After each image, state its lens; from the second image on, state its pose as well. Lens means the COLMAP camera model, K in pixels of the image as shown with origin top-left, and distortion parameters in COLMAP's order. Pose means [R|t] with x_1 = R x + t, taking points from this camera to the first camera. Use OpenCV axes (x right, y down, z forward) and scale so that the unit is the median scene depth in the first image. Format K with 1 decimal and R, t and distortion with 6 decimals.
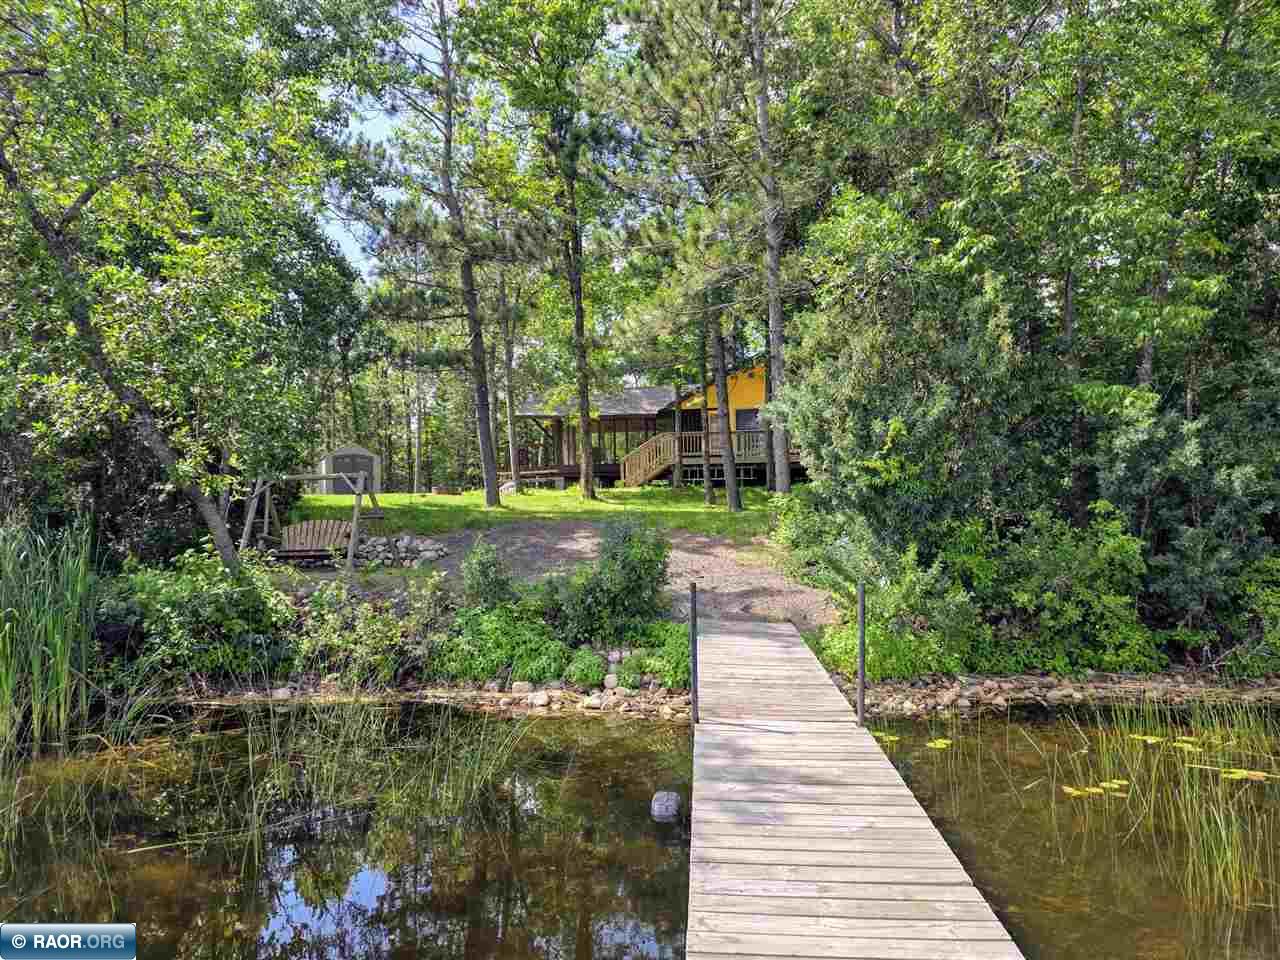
lens RADIAL K [[808.6, 0, 640.0], [0, 808.6, 480.0], [0, 0, 1]] dist [0.052366, -0.000077]
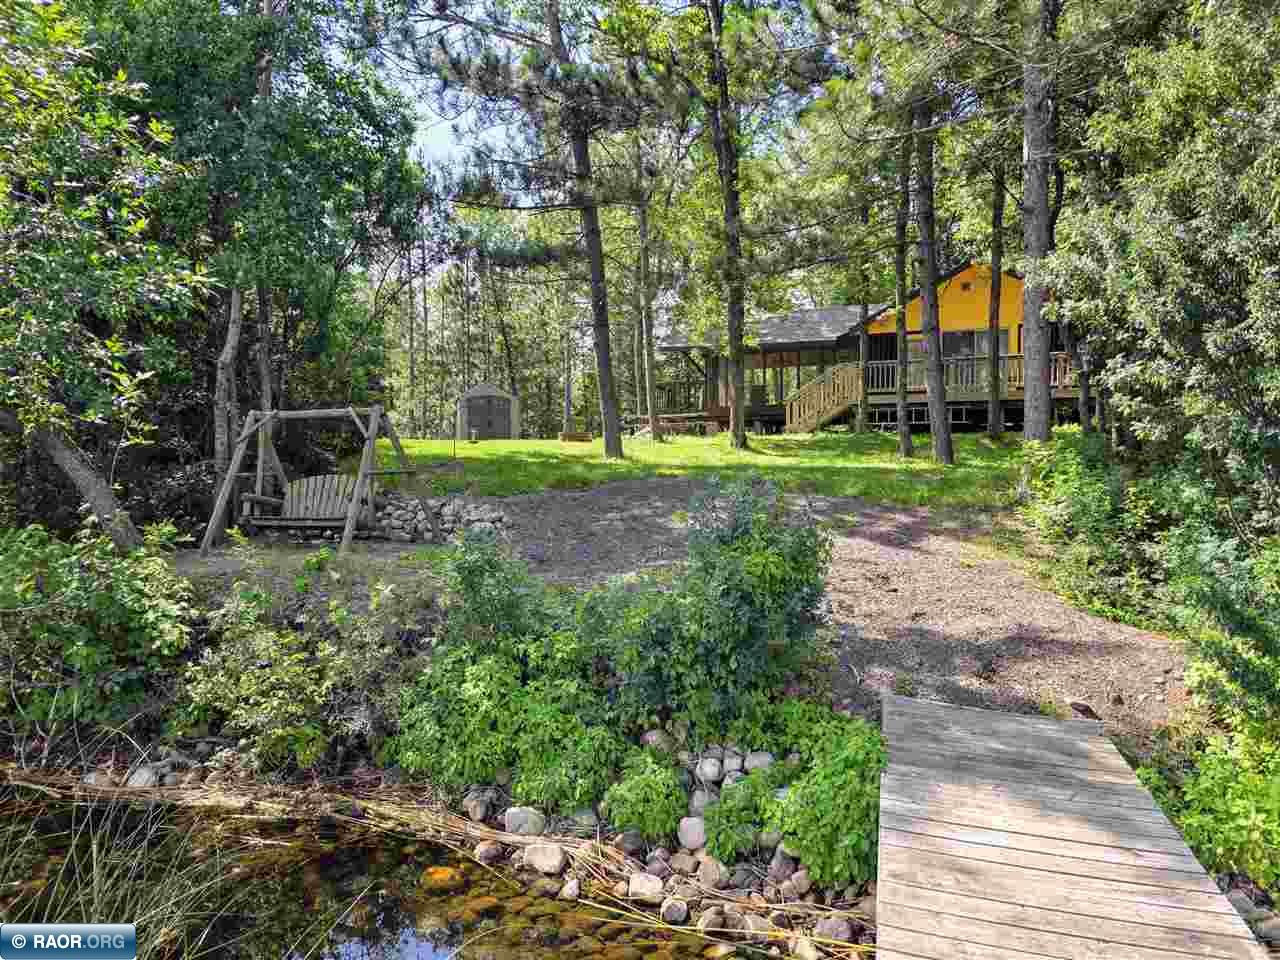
lens RADIAL K [[808.6, 0, 640.0], [0, 808.6, 480.0], [0, 0, 1]] dist [0.052366, -0.000077]
pose [[0.974862, 0.016090, -0.222229, 0.017028], [-0.001859, 0.997942, 0.064101, 0.004006], [0.222803, -0.062076, 0.972885, 0.241376]]
